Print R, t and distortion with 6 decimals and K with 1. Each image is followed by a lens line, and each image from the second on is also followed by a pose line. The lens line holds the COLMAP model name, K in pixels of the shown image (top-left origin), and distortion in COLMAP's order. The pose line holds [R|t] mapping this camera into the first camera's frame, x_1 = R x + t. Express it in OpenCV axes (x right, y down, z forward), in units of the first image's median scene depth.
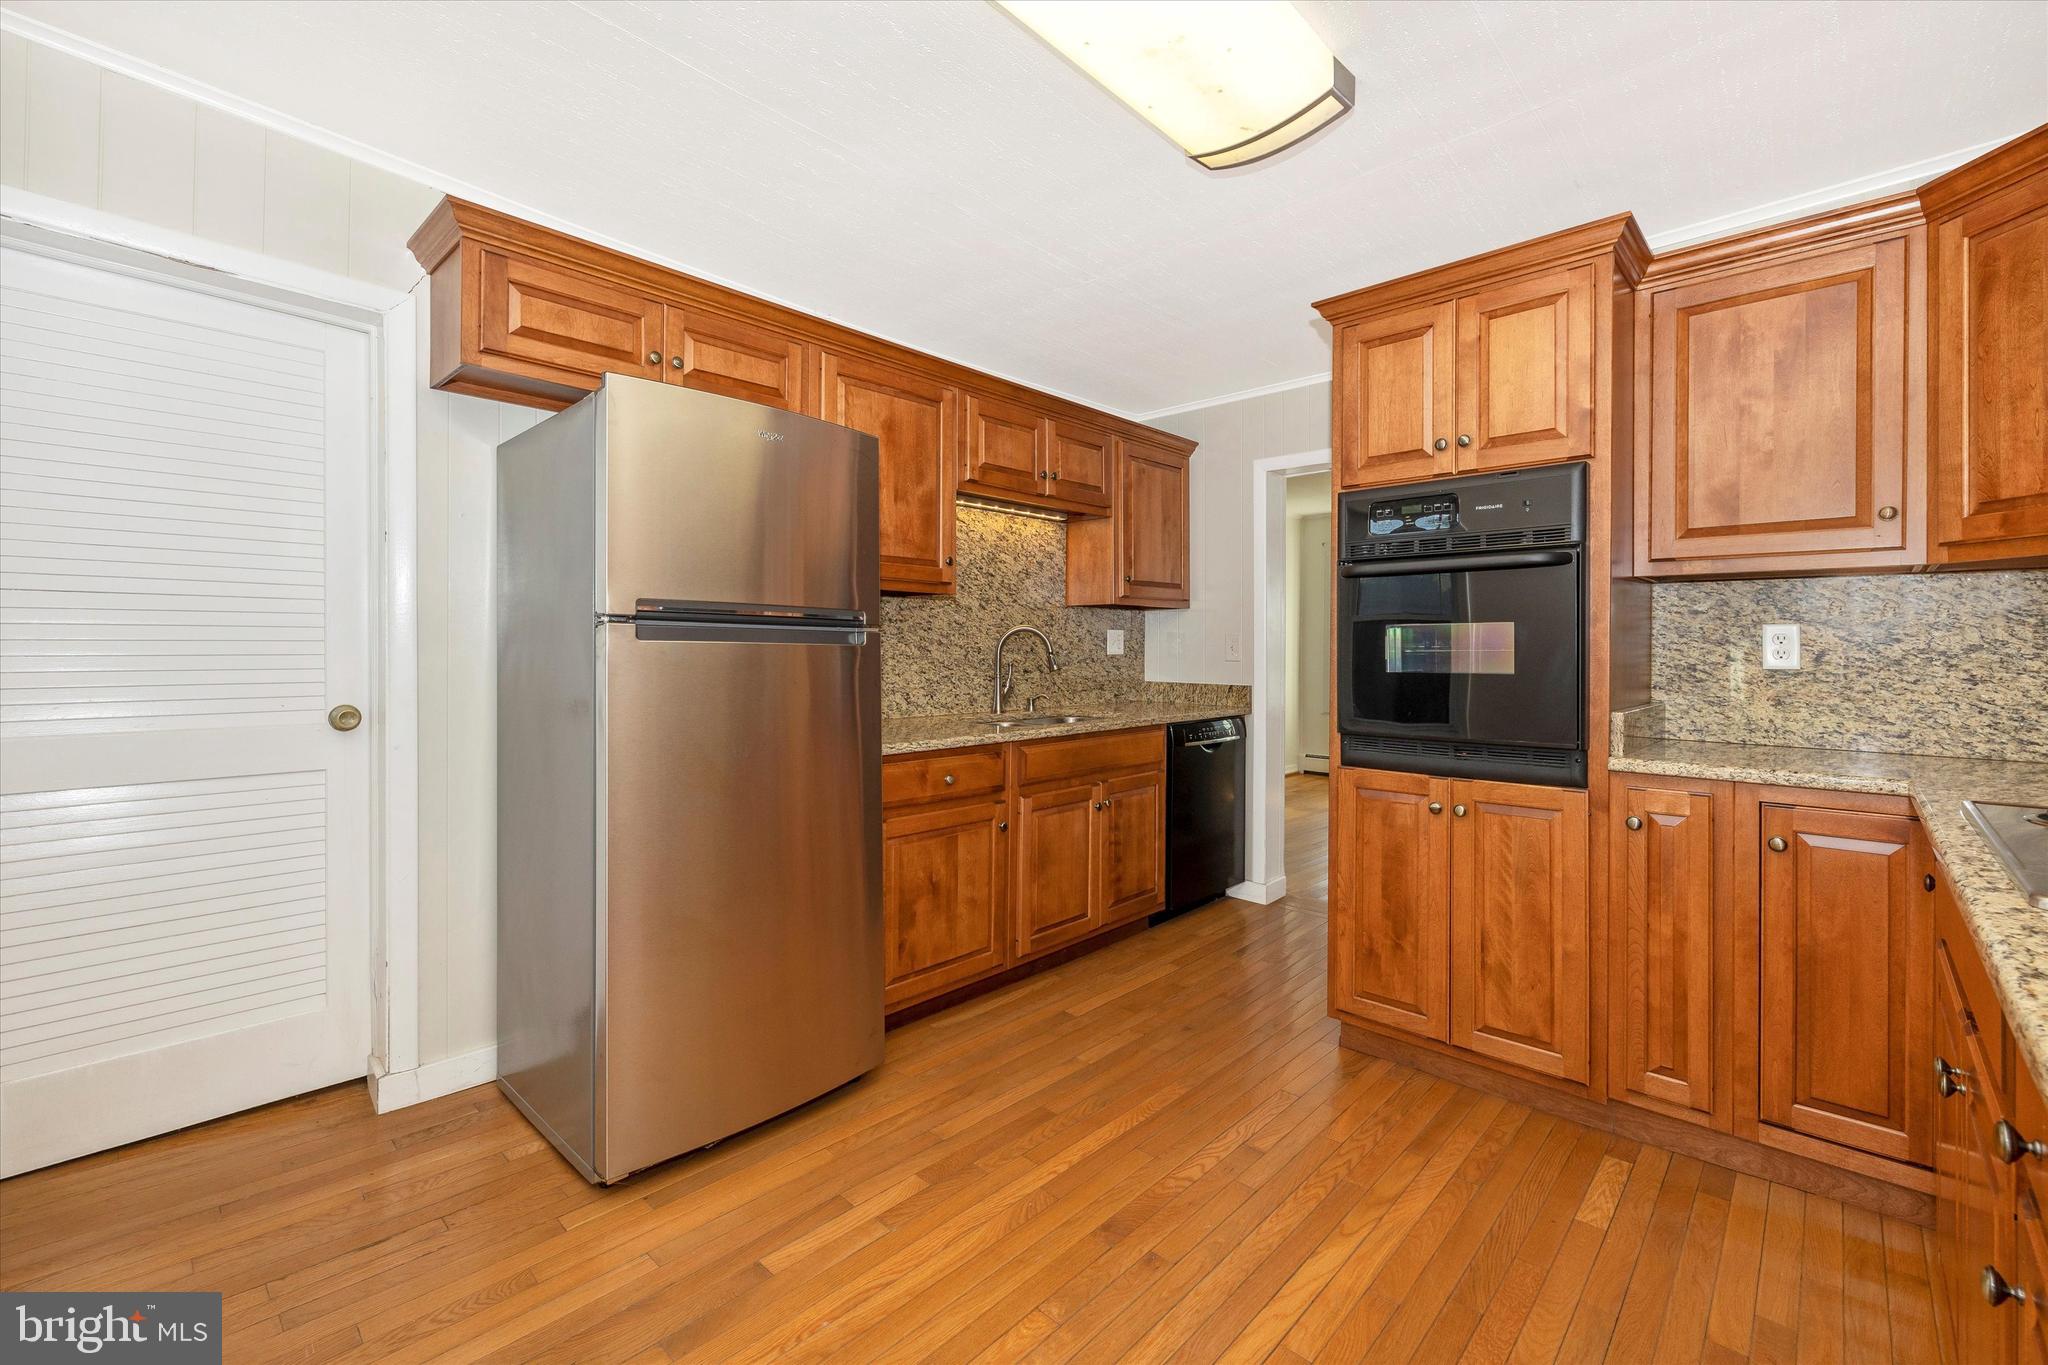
lens RADIAL K [[874.7, 0, 1024.0], [0, 874.7, 682.5], [0, 0, 1]] dist [0.001348, 0.000119]
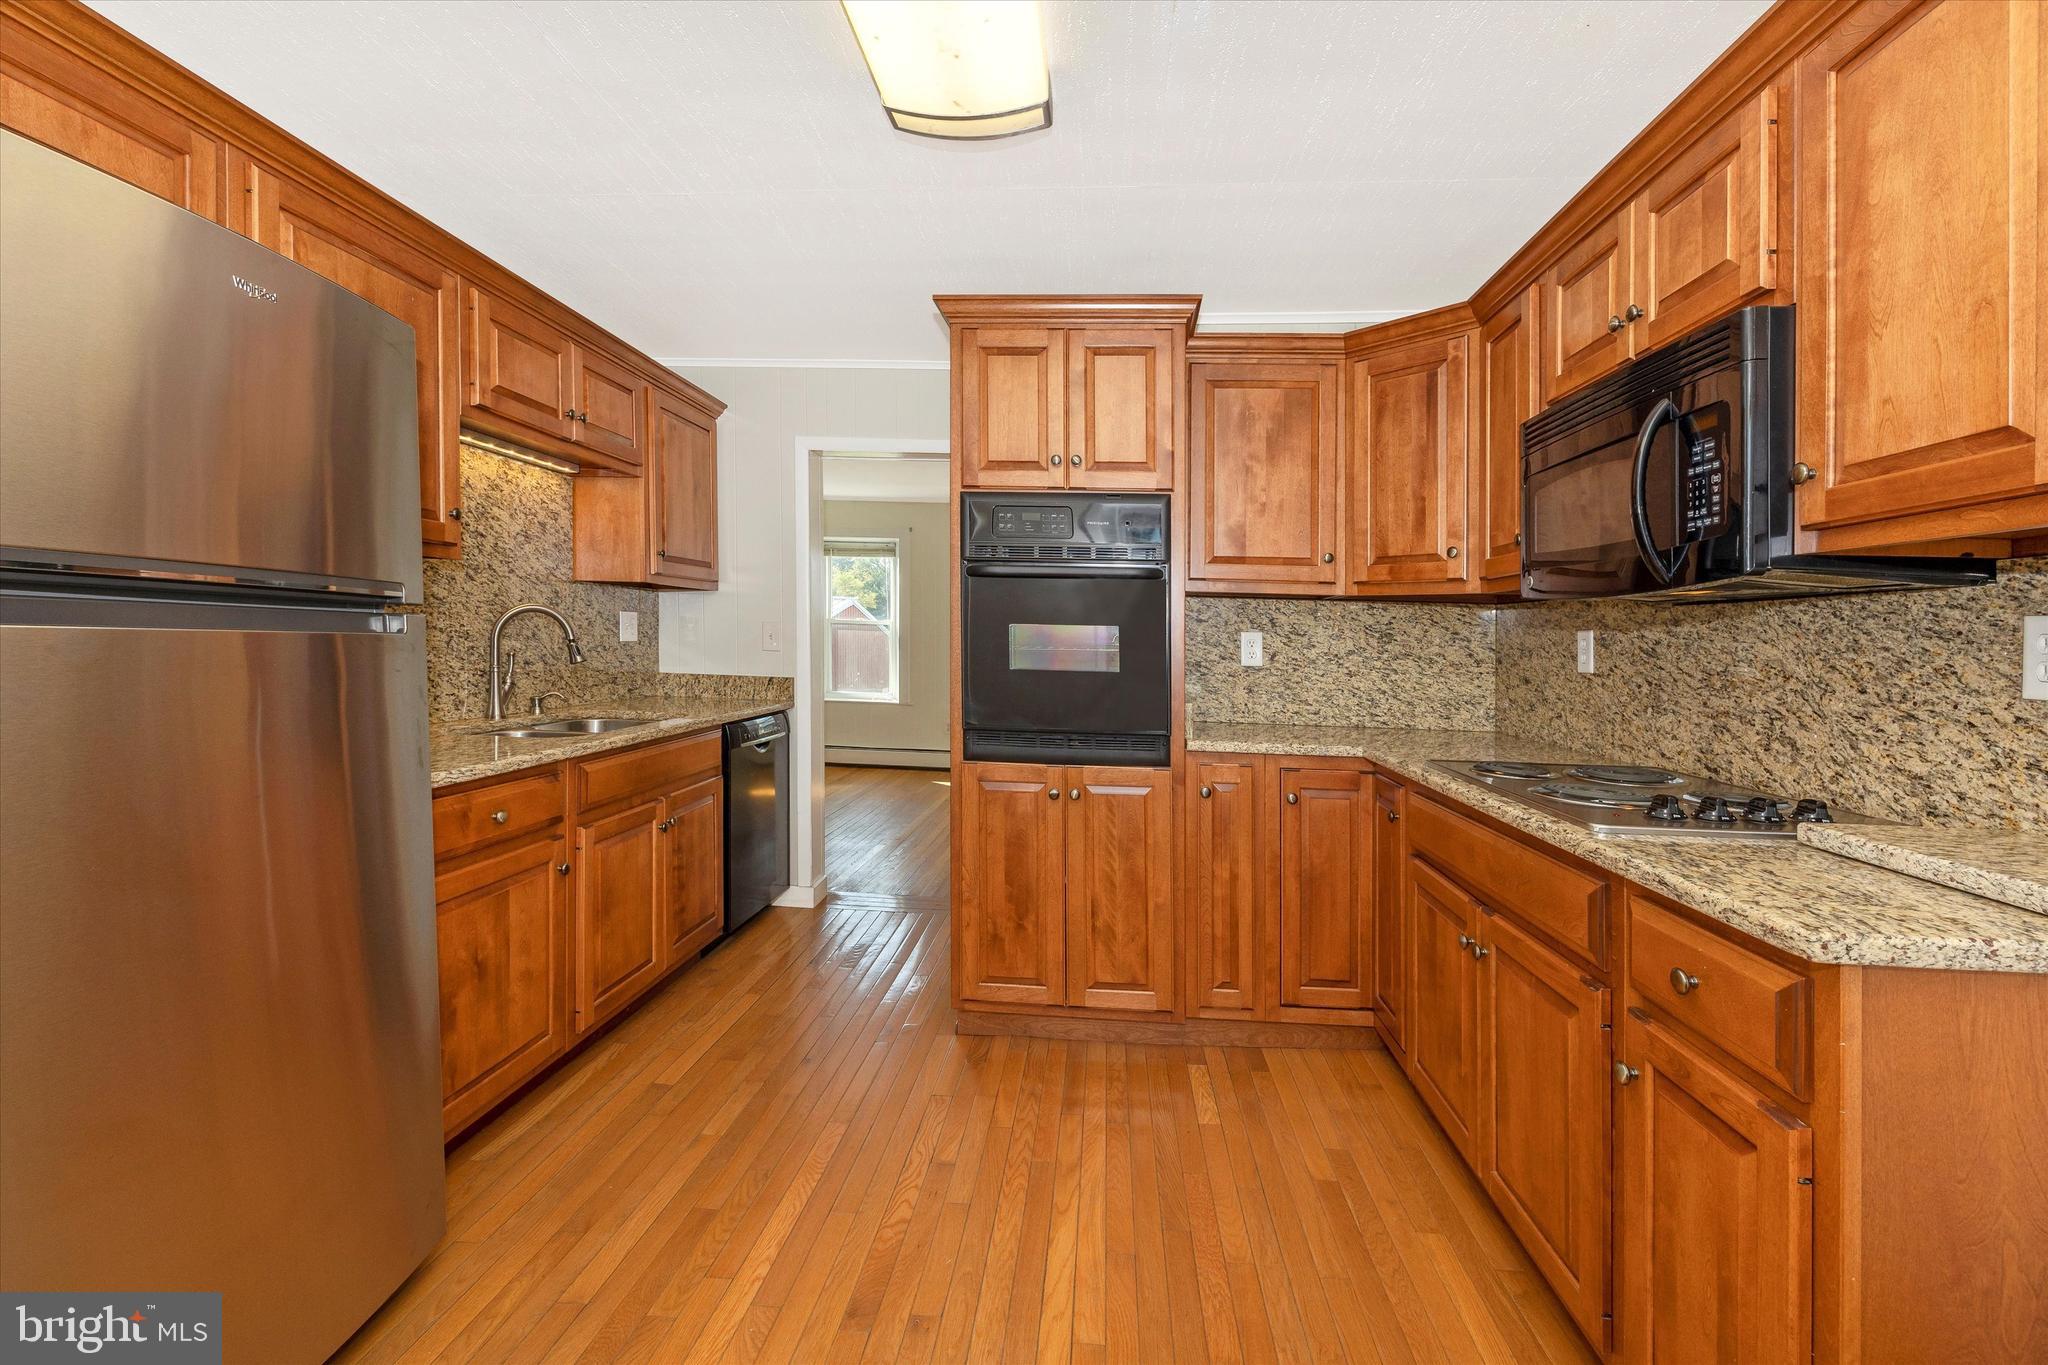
lens RADIAL K [[902.4, 0, 1024.8], [0, 902.4, 673.5], [0, 0, 1]] dist [0.000928, 0.000014]
pose [[0.762169, -0.010044, 0.647301, -0.264436], [0.000969, 0.999896, 0.014374, -0.021311], [-0.647378, -0.010328, 0.762099, 0.156861]]
